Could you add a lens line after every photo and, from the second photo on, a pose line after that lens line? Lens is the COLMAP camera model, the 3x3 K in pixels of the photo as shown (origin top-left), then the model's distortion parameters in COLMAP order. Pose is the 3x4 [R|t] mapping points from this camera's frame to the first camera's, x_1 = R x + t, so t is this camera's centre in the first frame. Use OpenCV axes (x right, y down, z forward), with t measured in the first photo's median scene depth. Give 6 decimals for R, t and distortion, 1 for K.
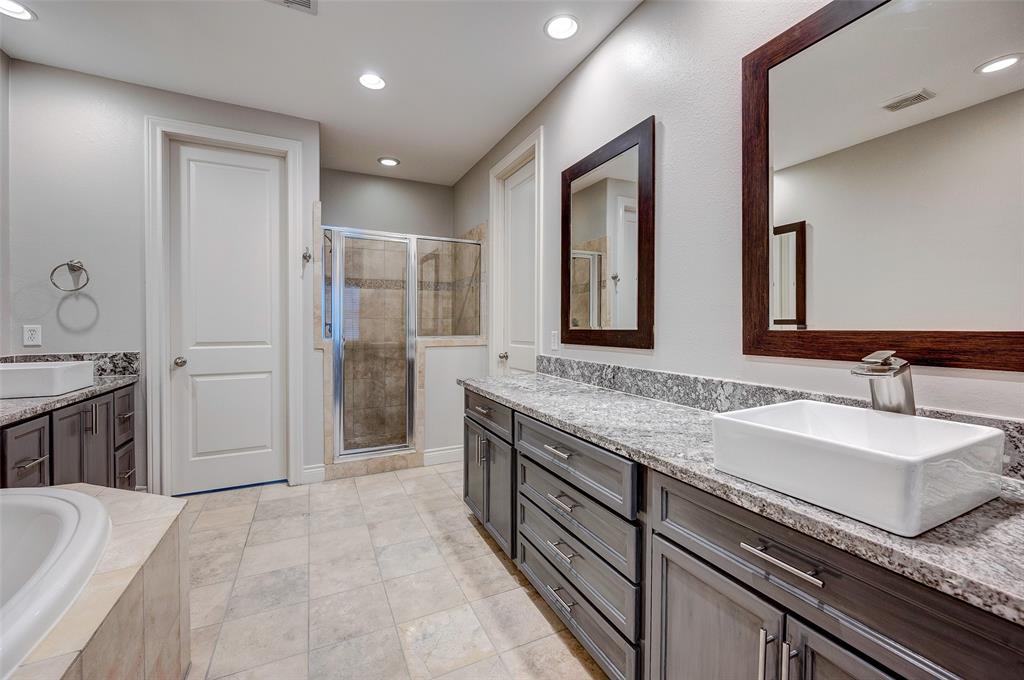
lens RADIAL K [[408.4, 0, 516.3], [0, 408.4, 335.6], [0, 0, 1]] dist [0.003083, -0.005323]
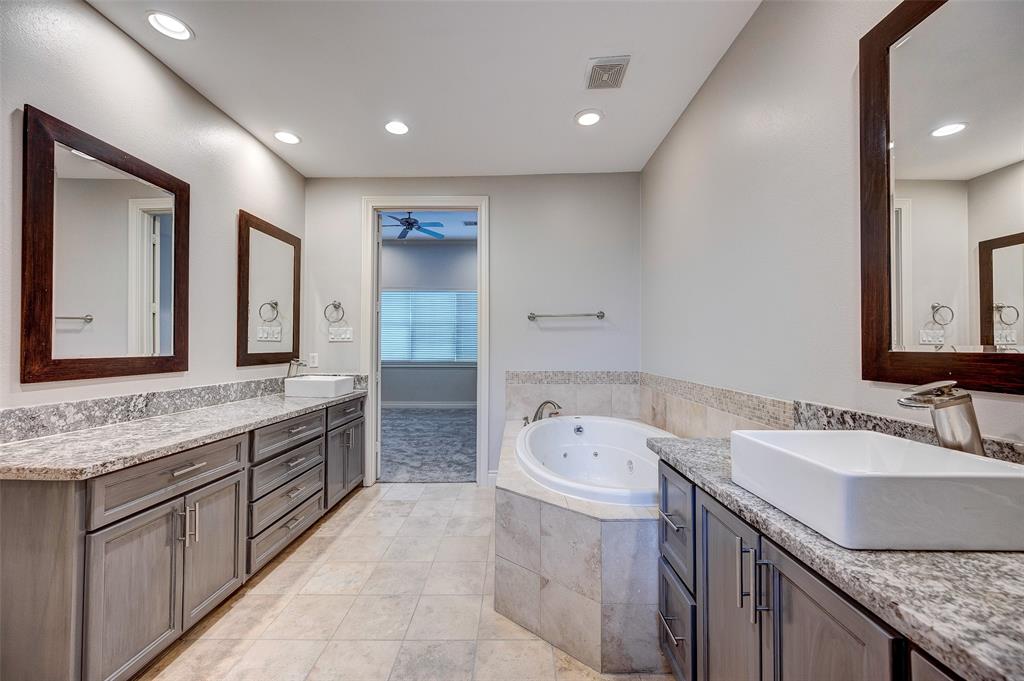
lens RADIAL K [[408.4, 0, 516.3], [0, 408.4, 336.1], [0, 0, 1]] dist [0.003083, -0.005323]
pose [[-0.894797, -0.000854, 0.446472, -1.068981], [-0.003551, 0.999980, -0.005204, -0.067062], [-0.446458, -0.006242, -0.894783, 1.585545]]
